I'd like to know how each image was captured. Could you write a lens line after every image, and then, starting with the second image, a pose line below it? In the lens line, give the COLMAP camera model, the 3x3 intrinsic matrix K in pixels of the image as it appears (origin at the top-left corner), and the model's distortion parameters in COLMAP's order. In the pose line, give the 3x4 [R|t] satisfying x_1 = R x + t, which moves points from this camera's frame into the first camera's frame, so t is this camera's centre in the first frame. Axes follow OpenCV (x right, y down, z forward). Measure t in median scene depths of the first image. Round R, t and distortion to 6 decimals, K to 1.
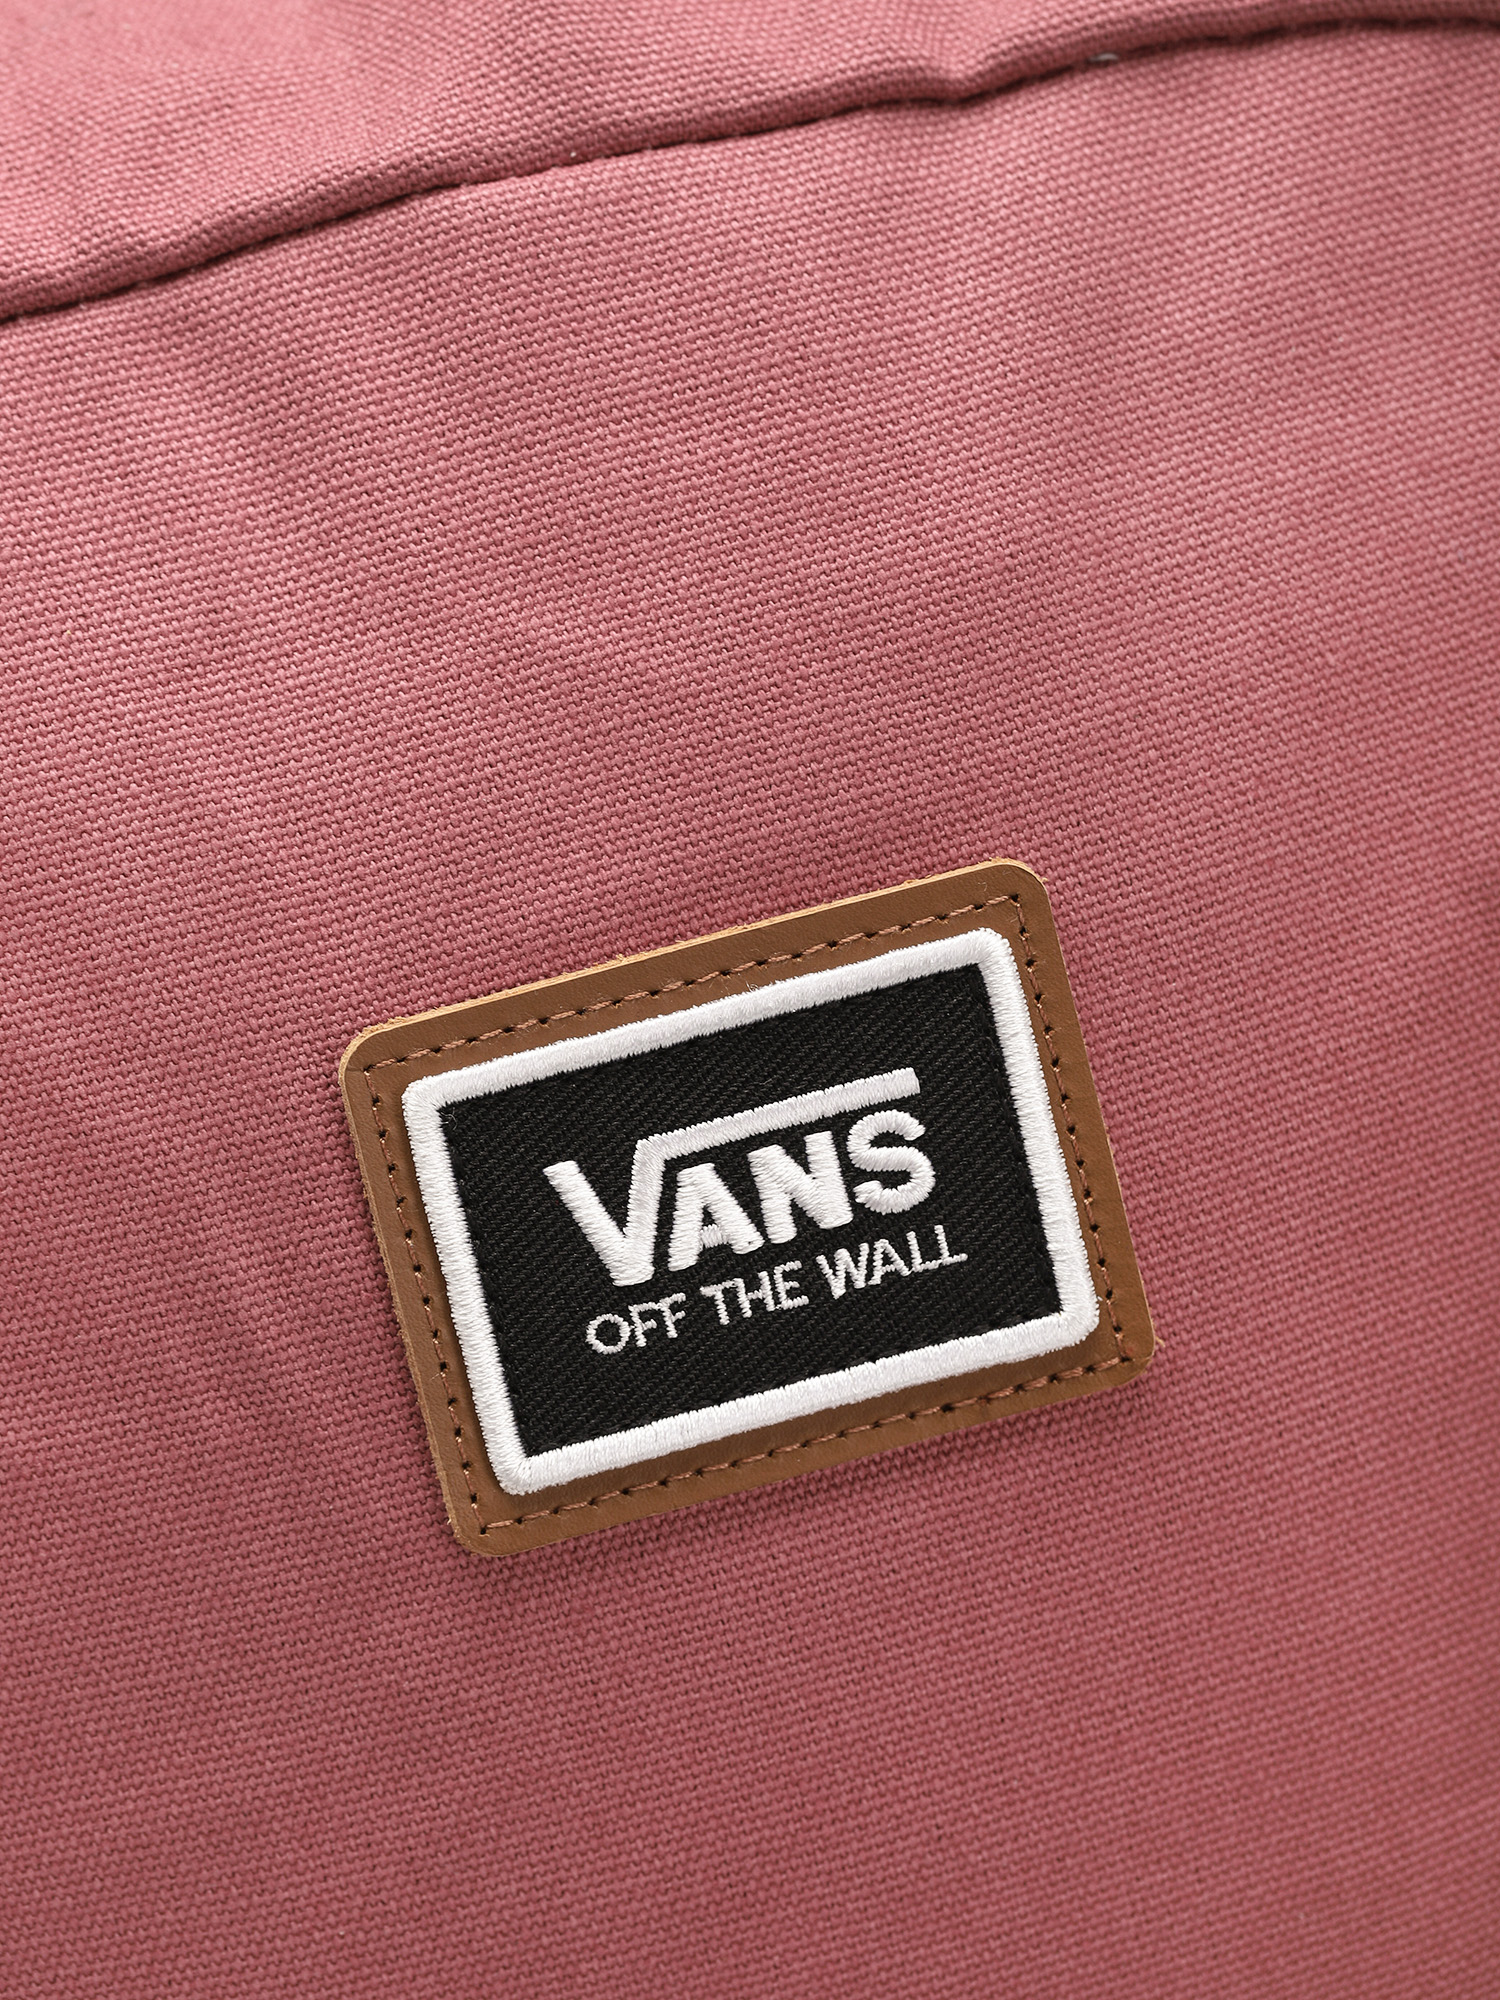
lens RADIAL K [[6754.7, 0, 751.0], [0, 6754.7, 999.0], [0, 0, 1]] dist [-0.324284, 0.000000]
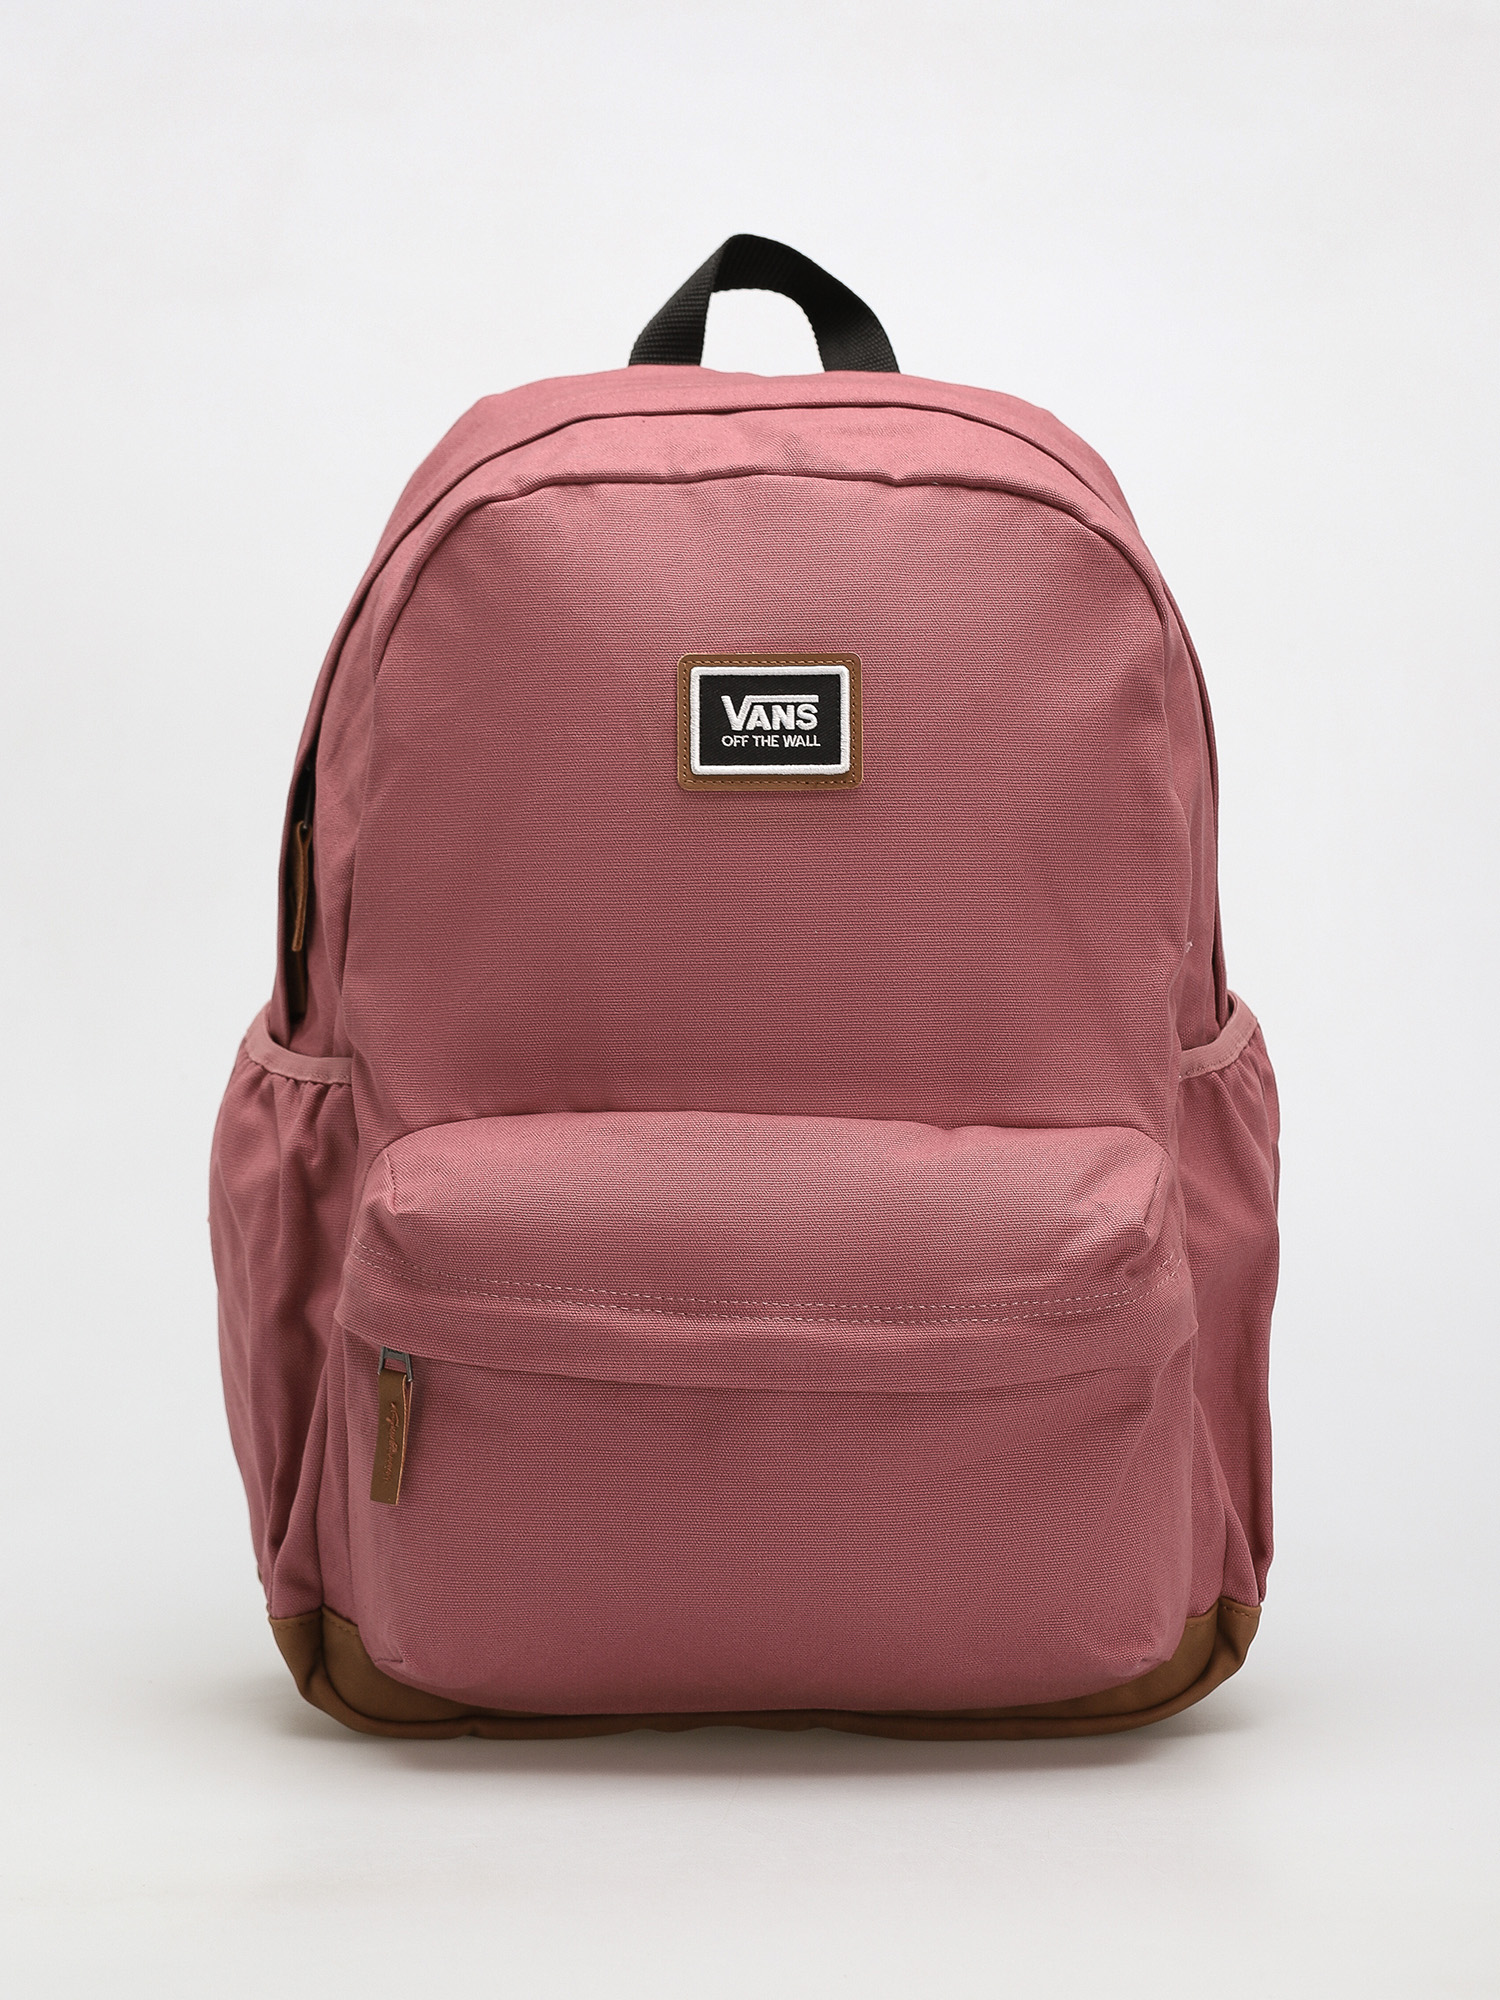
lens RADIAL K [[6754.7, 0, 749.5], [0, 6754.7, 1000.1], [0, 0, 1]] dist [-0.324284, 0.000000]
pose [[0.961628, 0.206066, -0.181128, 0.744113], [-0.247153, 0.937270, -0.245846, 1.168477], [0.119105, 0.281179, 0.952235, -2.750462]]
